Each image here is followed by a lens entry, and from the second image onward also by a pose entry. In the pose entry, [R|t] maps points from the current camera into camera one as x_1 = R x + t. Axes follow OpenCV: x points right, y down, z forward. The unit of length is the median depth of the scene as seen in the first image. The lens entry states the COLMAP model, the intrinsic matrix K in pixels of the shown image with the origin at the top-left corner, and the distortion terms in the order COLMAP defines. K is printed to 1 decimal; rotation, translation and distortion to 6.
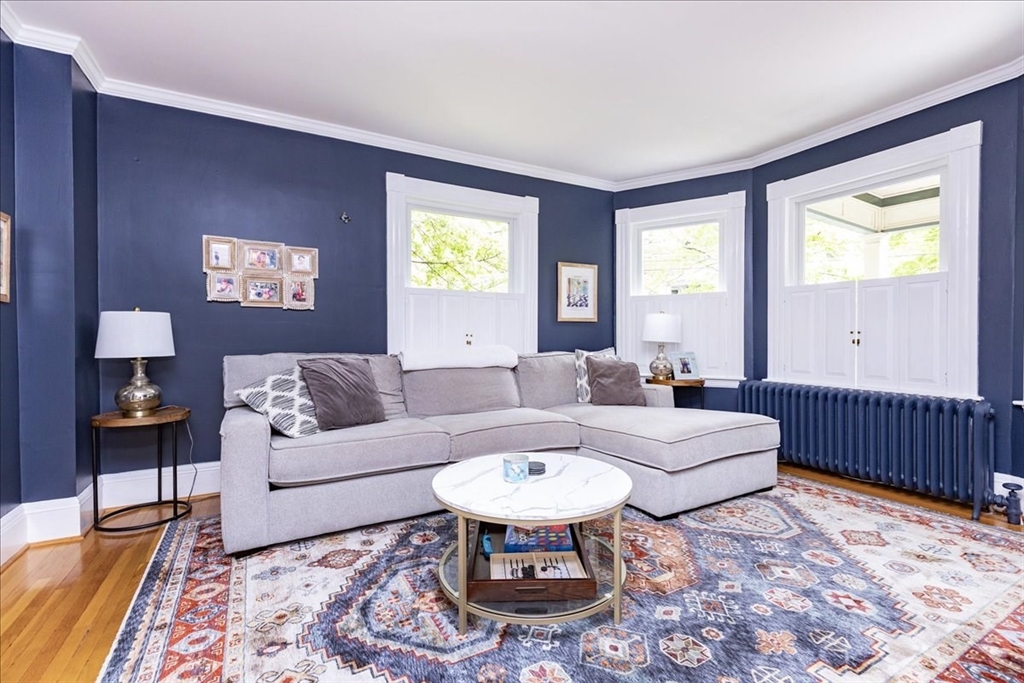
lens RADIAL K [[461.9, 0, 509.4], [0, 461.9, 338.2], [0, 0, 1]] dist [0.003621, -0.000001]
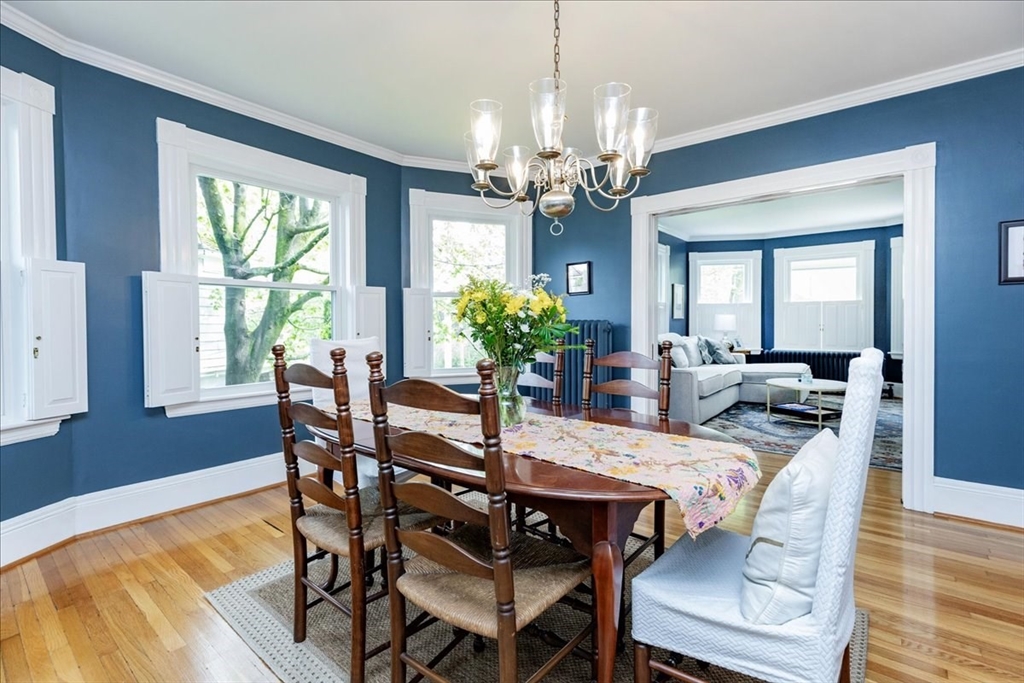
lens RADIAL K [[461.9, 0, 511.8], [0, 461.9, 331.5], [0, 0, 1]] dist [0.003621, -0.000001]
pose [[0.928436, -0.009114, 0.371380, -1.532088], [0.003093, 0.999854, 0.016804, -0.027627], [-0.371479, -0.014453, 0.928329, -0.512530]]
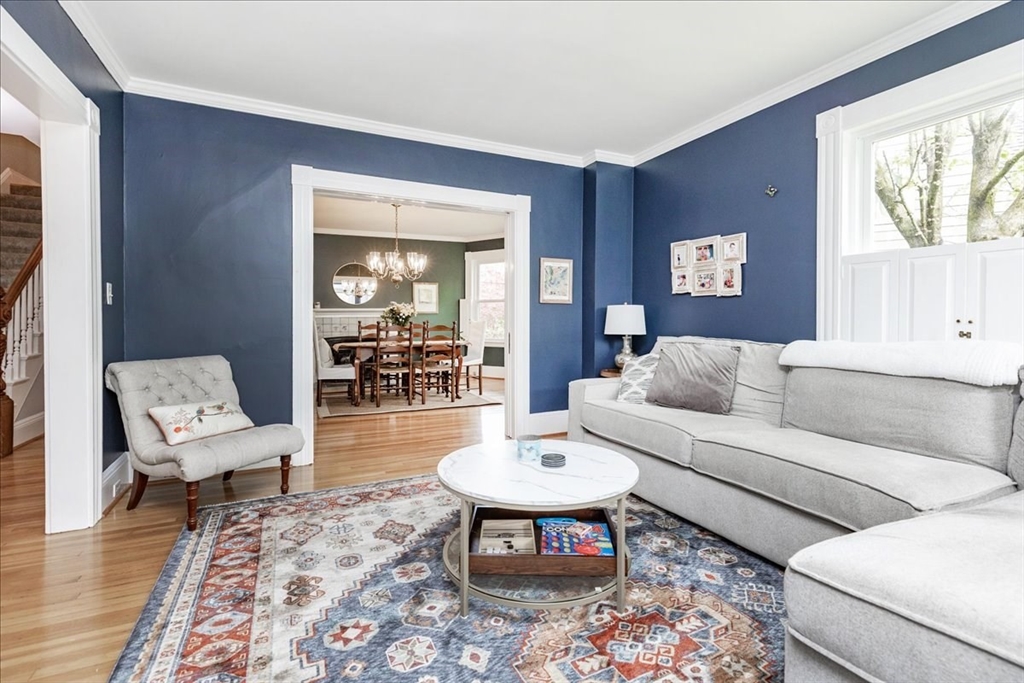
lens RADIAL K [[461.9, 0, 519.6], [0, 461.9, 319.9], [0, 0, 1]] dist [0.003621, -0.000001]
pose [[-0.032766, 0.001865, -0.999461, 0.649689], [-0.006480, 0.999977, 0.002078, -0.007895], [0.999442, 0.006544, -0.032753, 0.613662]]
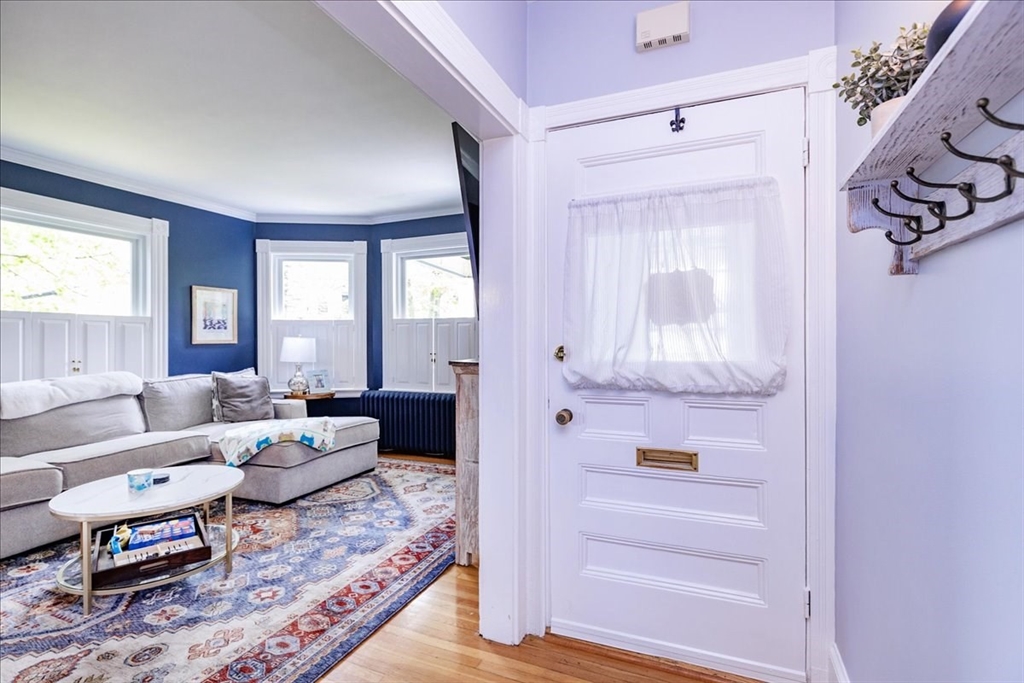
lens RADIAL K [[489.6, 0, 509.3], [0, 489.6, 339.3], [0, 0, 1]] dist [0.002369, 0.000708]
pose [[0.790825, -0.000931, 0.612041, -0.005359], [0.005840, 0.999965, -0.006024, -0.051815], [-0.612014, 0.008338, 0.790803, -0.401914]]
